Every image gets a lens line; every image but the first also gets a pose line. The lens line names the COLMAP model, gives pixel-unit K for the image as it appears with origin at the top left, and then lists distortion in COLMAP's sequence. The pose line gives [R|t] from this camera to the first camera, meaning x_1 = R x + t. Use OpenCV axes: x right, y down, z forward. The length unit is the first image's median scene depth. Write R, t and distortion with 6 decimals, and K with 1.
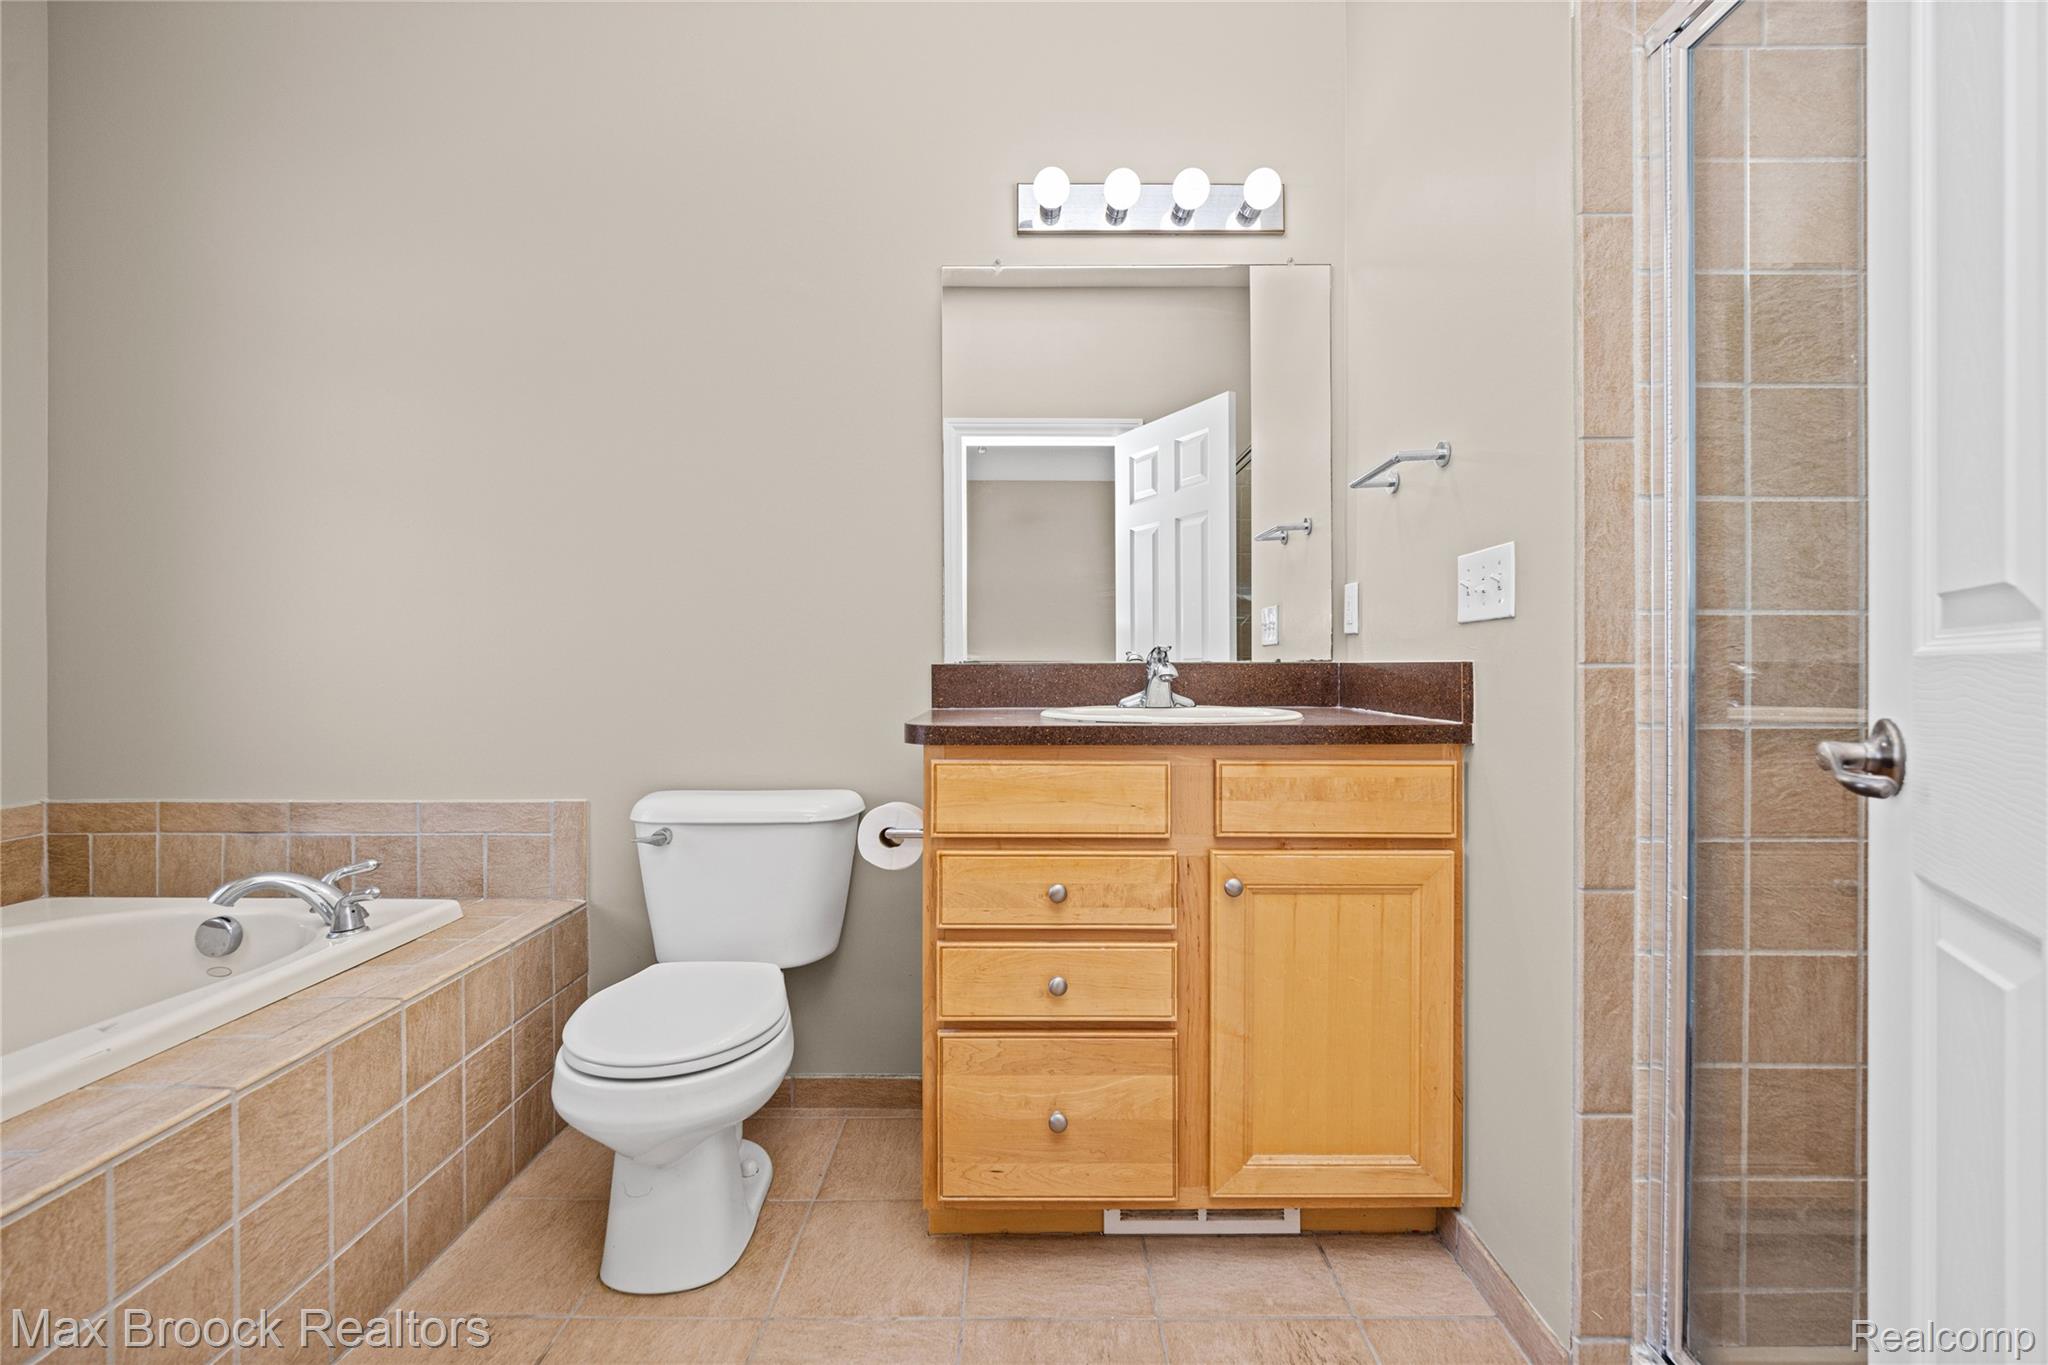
lens RADIAL K [[894.0, 0, 1004.1], [0, 894.0, 678.0], [0, 0, 1]] dist [-0.000157, -0.000201]
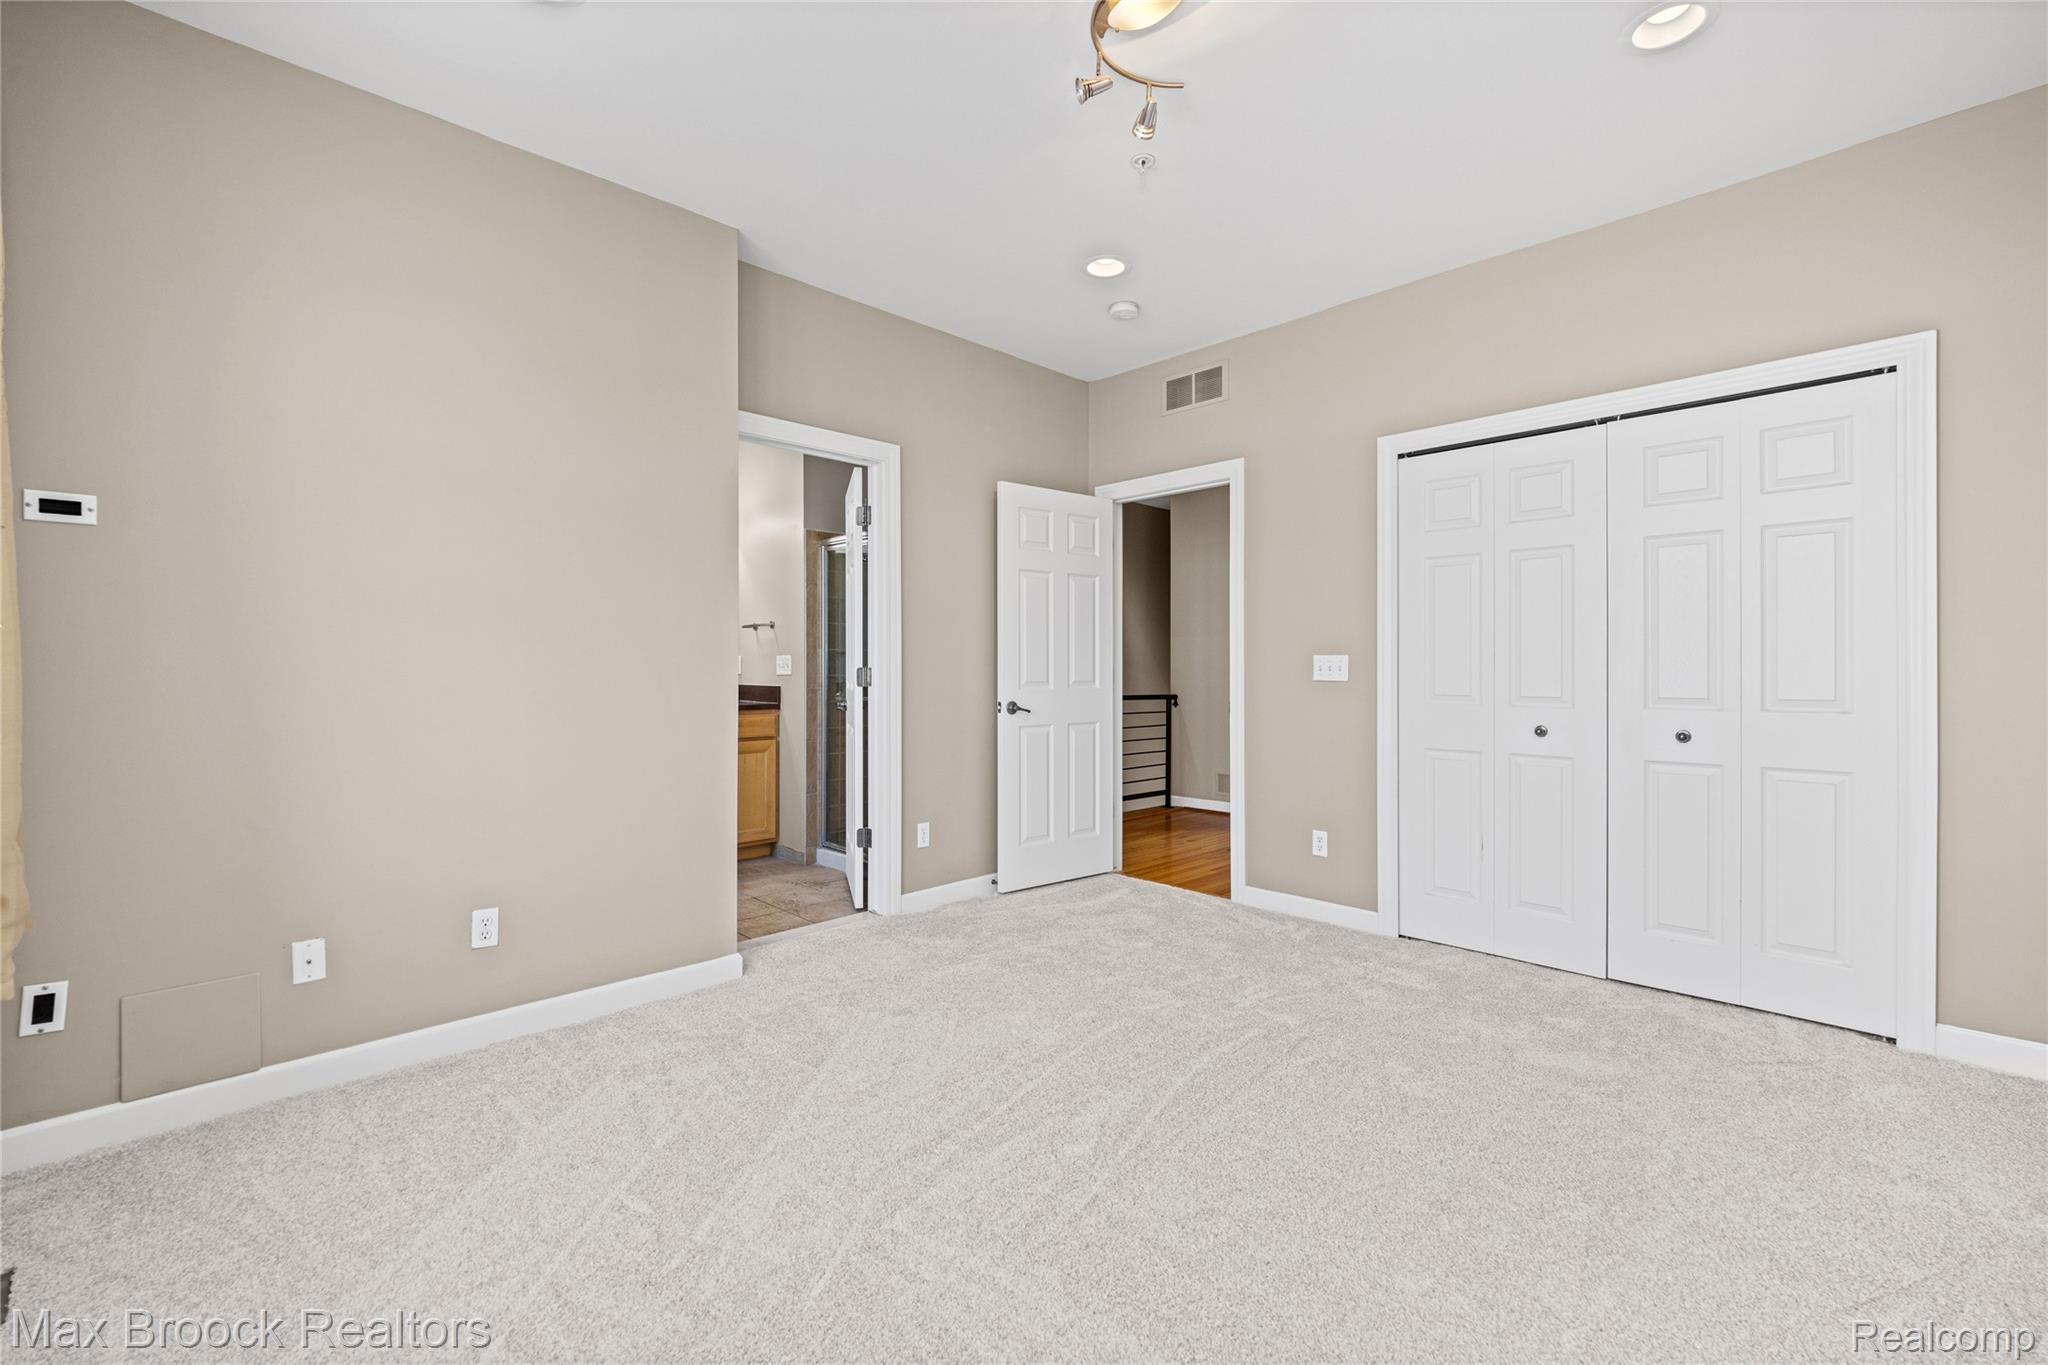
lens RADIAL K [[843.8, 0, 1027.6], [0, 843.8, 670.6], [0, 0, 1]] dist [-0.000855, -0.000250]
pose [[0.698824, -0.004913, 0.715277, -1.171459], [0.004157, 0.999987, 0.002807, -0.080996], [-0.715282, 0.001012, 0.698836, -2.019103]]
